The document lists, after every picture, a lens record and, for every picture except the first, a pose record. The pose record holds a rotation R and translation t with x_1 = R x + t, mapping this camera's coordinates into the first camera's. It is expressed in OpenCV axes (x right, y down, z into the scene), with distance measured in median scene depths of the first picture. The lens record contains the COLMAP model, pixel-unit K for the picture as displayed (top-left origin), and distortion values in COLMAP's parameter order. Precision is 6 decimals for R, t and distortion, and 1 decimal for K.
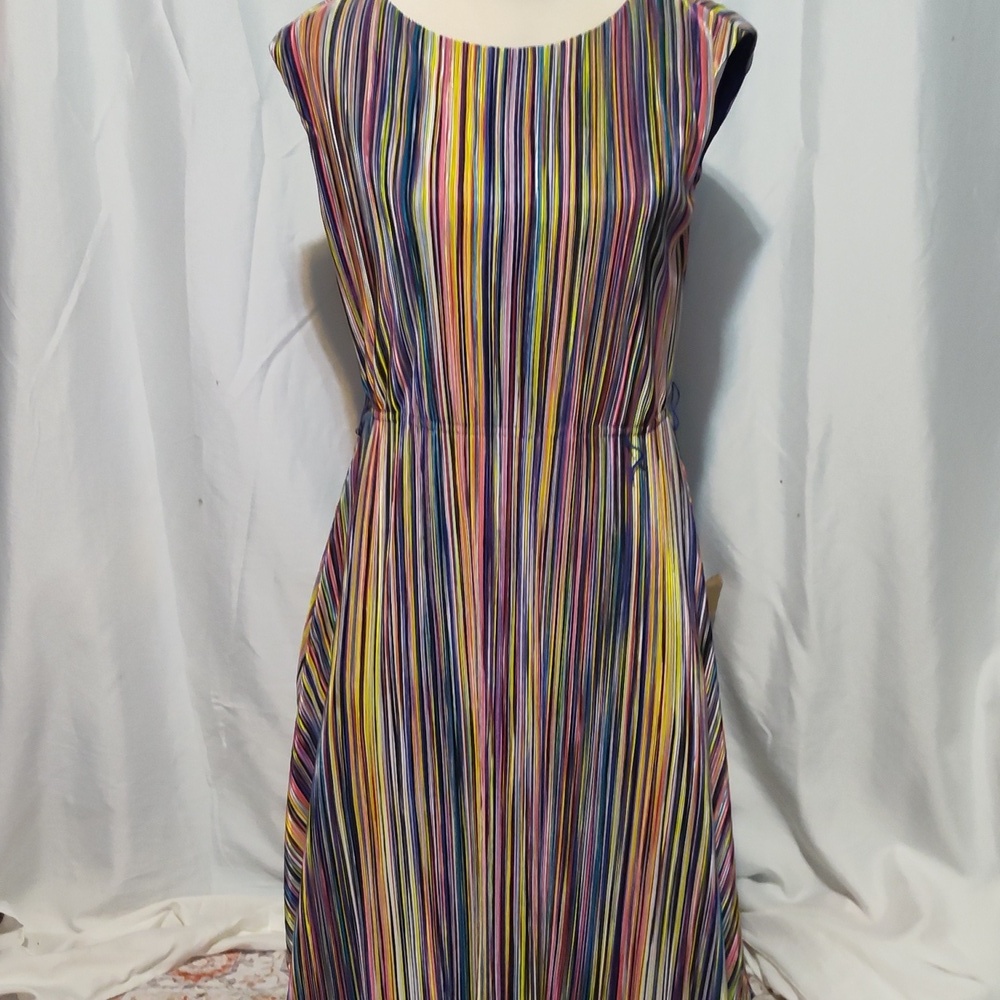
lens RADIAL K [[1538.6, 0, 482.5], [0, 1538.6, 524.9], [0, 0, 1]] dist [0.065763, -0.302403]
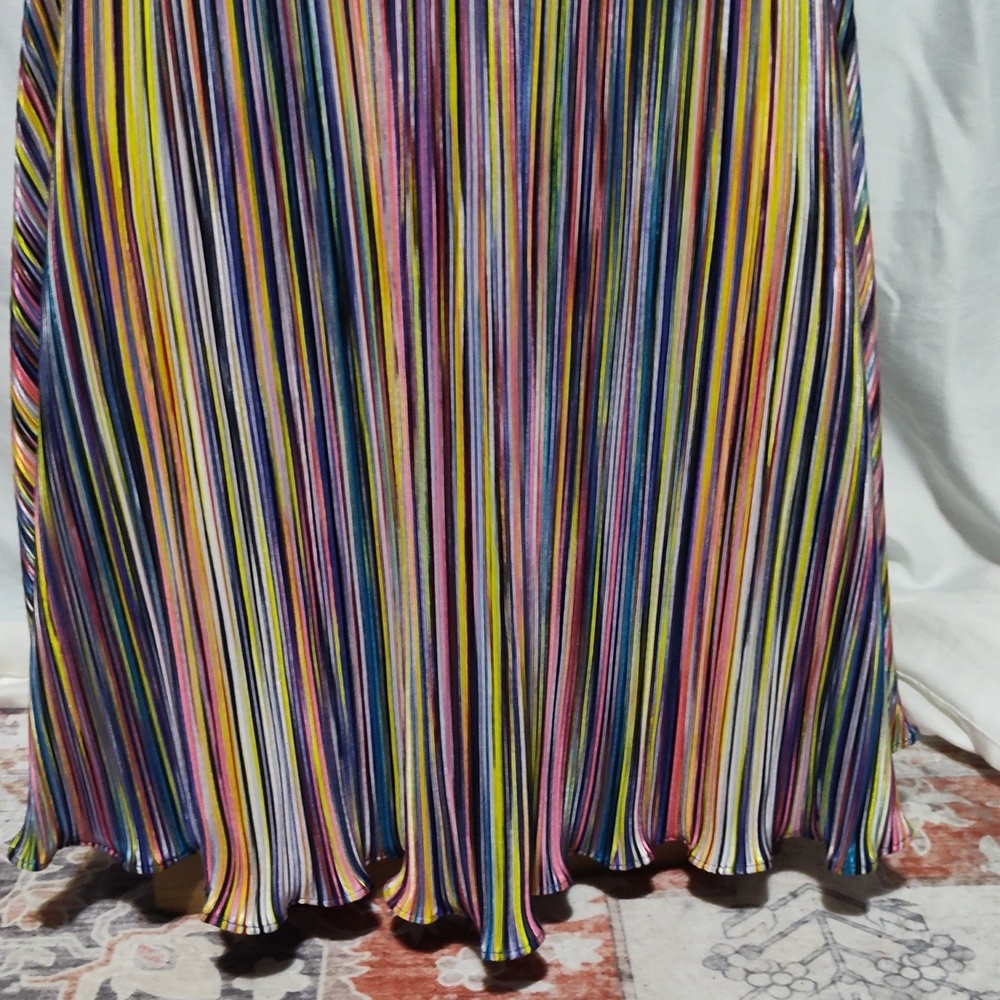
lens RADIAL K [[1538.6, 0, 482.5], [0, 1538.6, 524.9], [0, 0, 1]] dist [0.065763, -0.302403]
pose [[0.997833, -0.043487, 0.049388, 0.000045], [0.036236, 0.989595, 0.139245, 0.161500], [-0.054929, -0.137154, 0.989026, 0.519240]]
